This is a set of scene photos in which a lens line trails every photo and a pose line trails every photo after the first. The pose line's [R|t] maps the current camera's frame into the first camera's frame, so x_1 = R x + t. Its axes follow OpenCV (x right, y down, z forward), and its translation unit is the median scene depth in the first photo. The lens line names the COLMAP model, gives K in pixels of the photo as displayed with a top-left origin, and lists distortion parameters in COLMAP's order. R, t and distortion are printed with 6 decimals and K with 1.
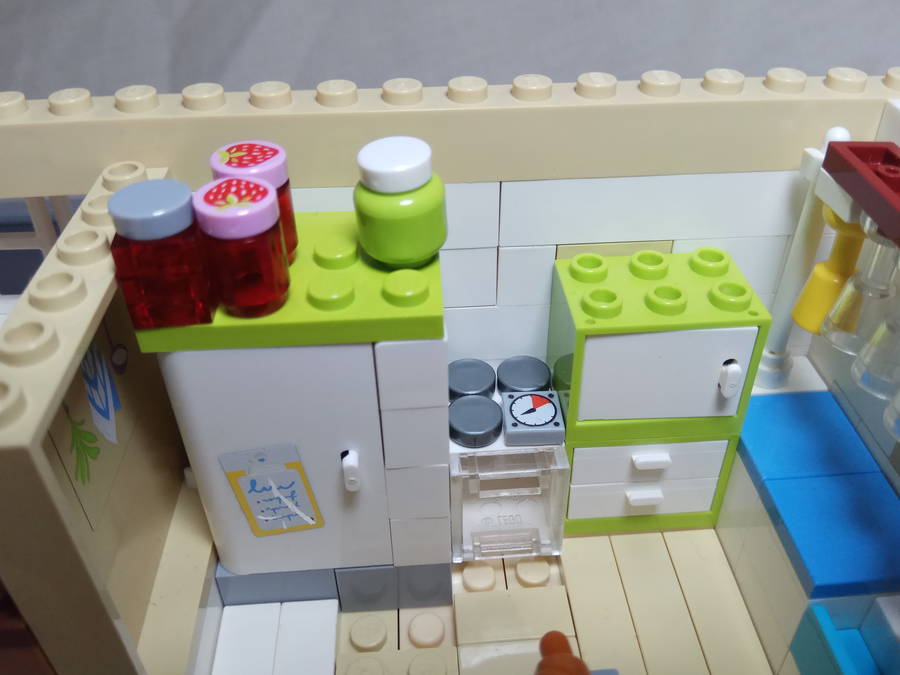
lens RADIAL K [[786.5, 0, 470.6], [0, 786.5, 336.7], [0, 0, 1]] dist [0.000408, -0.255993]
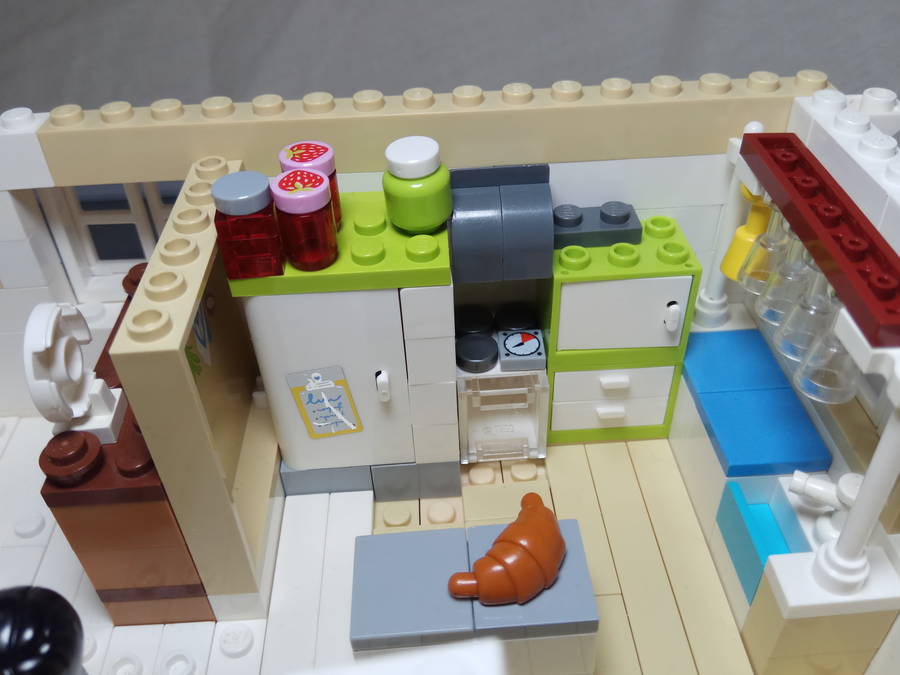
lens RADIAL K [[786.5, 0, 470.6], [0, 786.5, 336.7], [0, 0, 1]] dist [0.000408, -0.255993]
pose [[0.999770, -0.010547, -0.018651, 0.021761], [0.011224, 0.999267, 0.036601, 0.037030], [0.018251, -0.036802, 0.999156, -0.321527]]
